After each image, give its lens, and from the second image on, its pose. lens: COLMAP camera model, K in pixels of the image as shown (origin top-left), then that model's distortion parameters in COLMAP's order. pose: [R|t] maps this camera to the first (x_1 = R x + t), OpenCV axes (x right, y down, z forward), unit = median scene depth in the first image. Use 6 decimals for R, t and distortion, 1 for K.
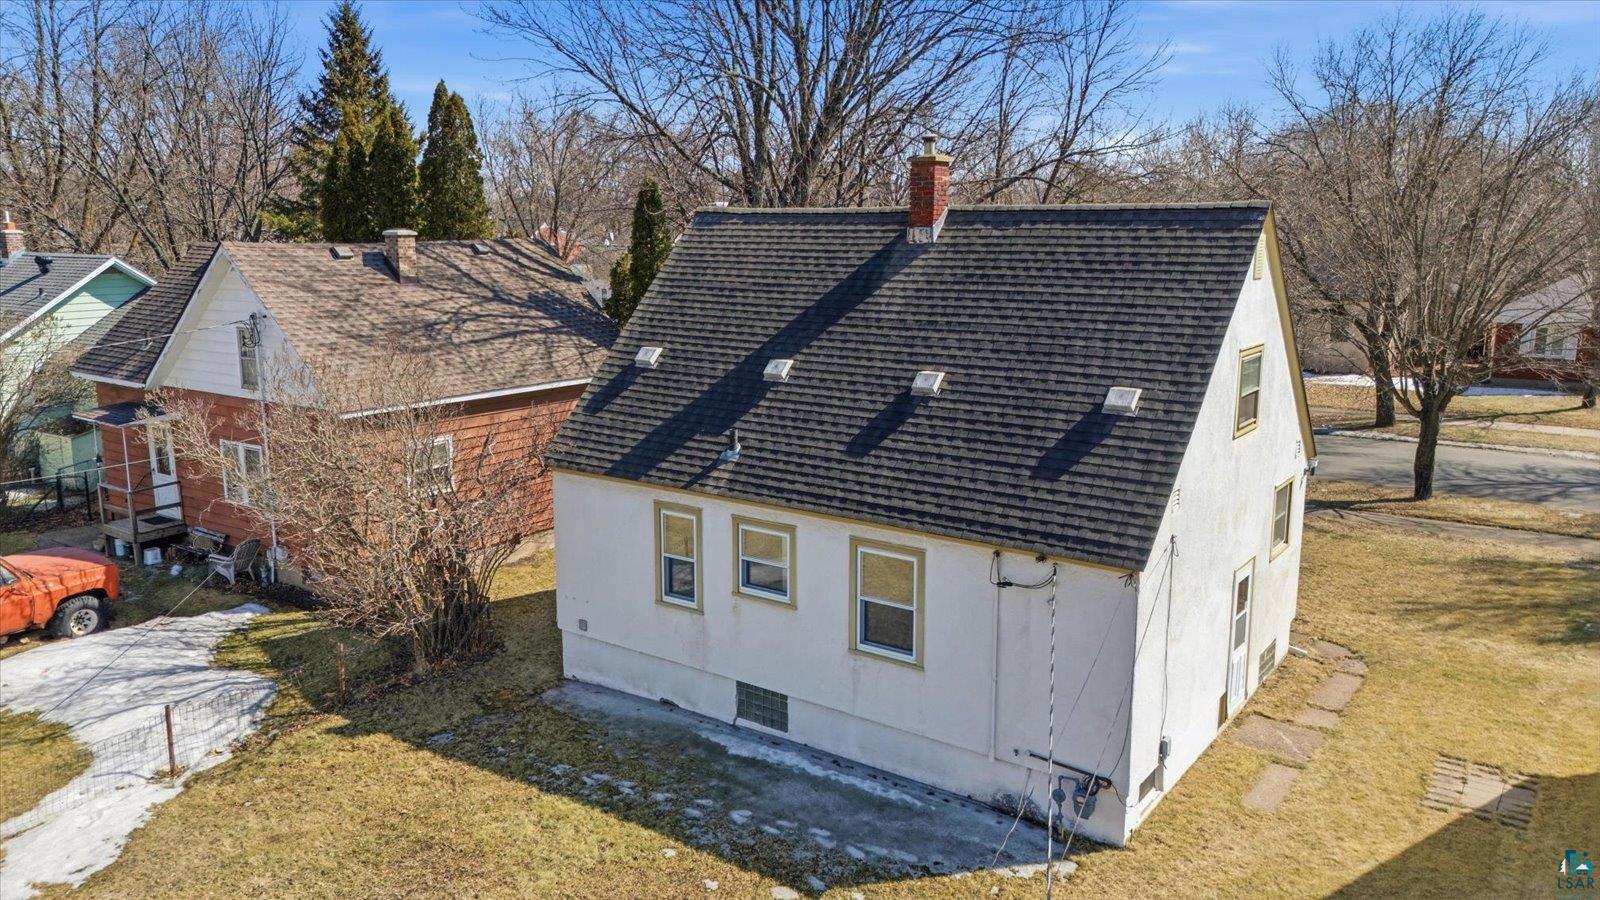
lens RADIAL K [[1167.9, 0, 800.0], [0, 1167.9, 450.0], [0, 0, 1]] dist [0.075746, -0.002178]
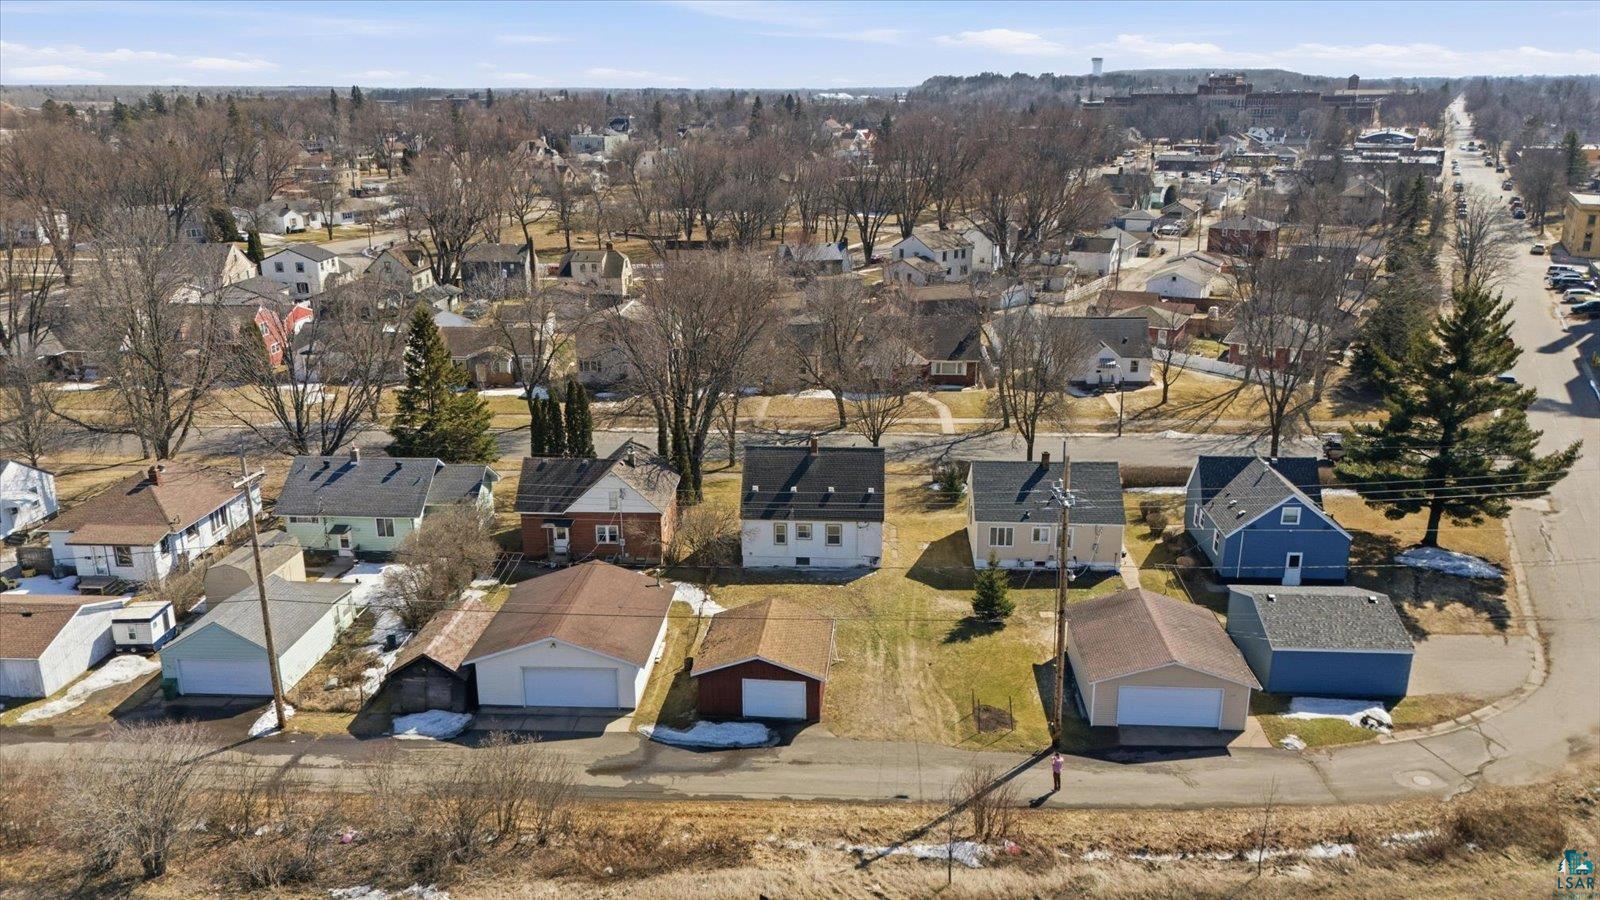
lens RADIAL K [[1167.9, 0, 800.0], [0, 1167.9, 450.0], [0, 0, 1]] dist [0.075746, -0.002178]
pose [[0.848123, -0.160097, 0.505031, -2.330611], [0.104057, 0.985020, 0.137509, -0.865186], [-0.519480, -0.064072, 0.852077, -2.960515]]
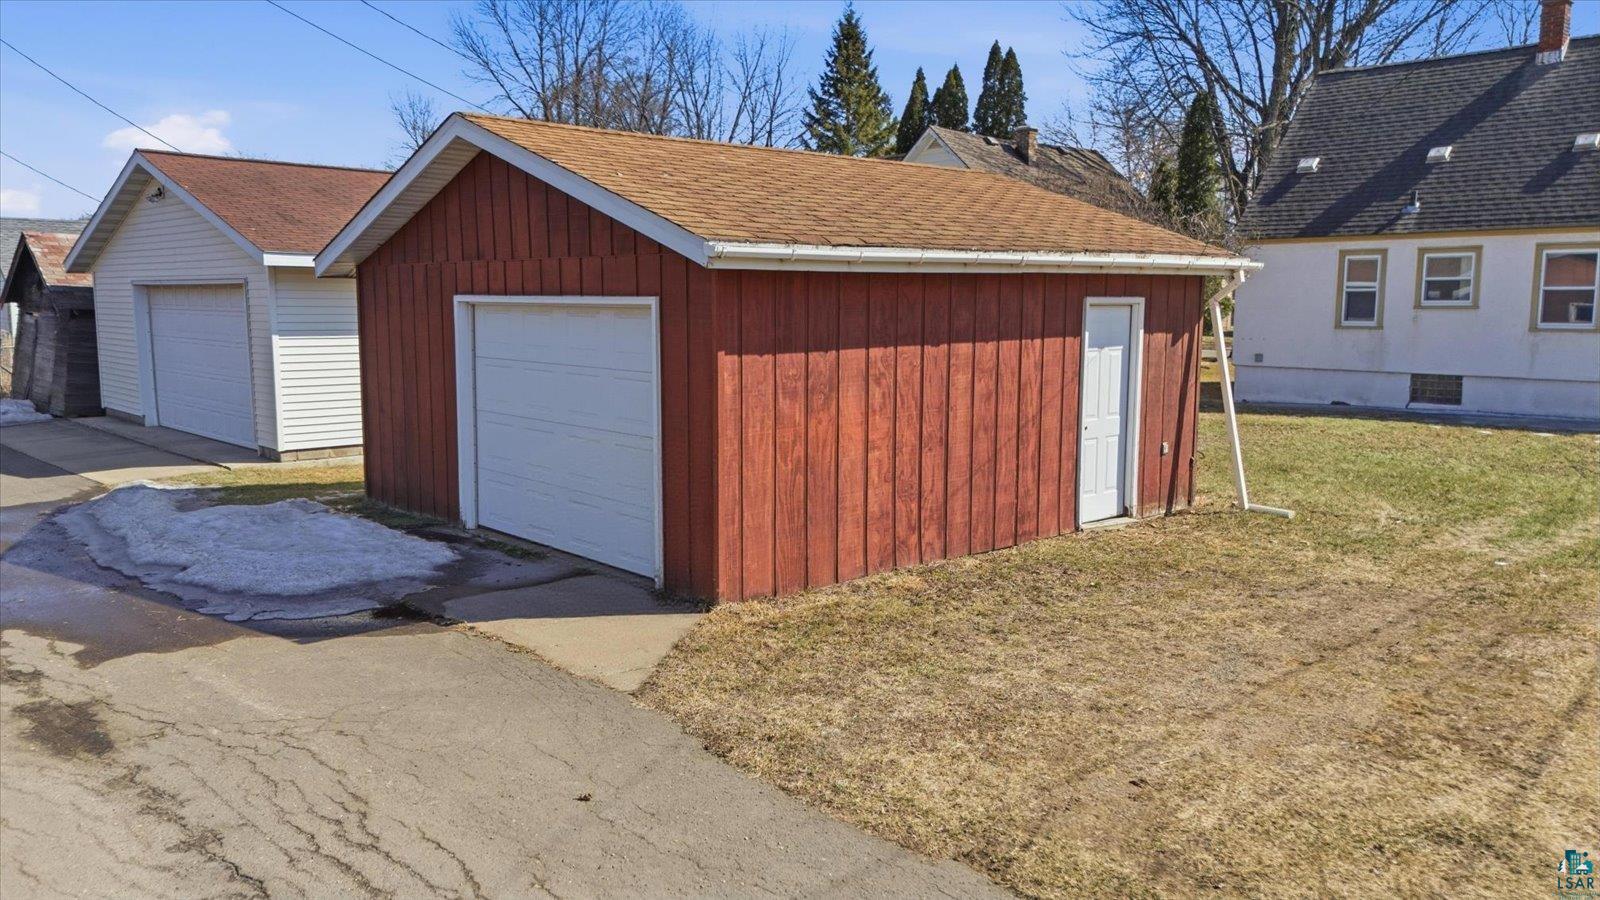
lens RADIAL K [[1181.6, 0, 800.0], [0, 1181.6, 450.0], [0, 0, 1]] dist [0.045093, -0.001010]
pose [[0.982514, 0.021423, -0.184953, -0.497258], [-0.032532, 0.997830, -0.057240, 0.389290], [0.183325, 0.062256, 0.981079, -0.501067]]
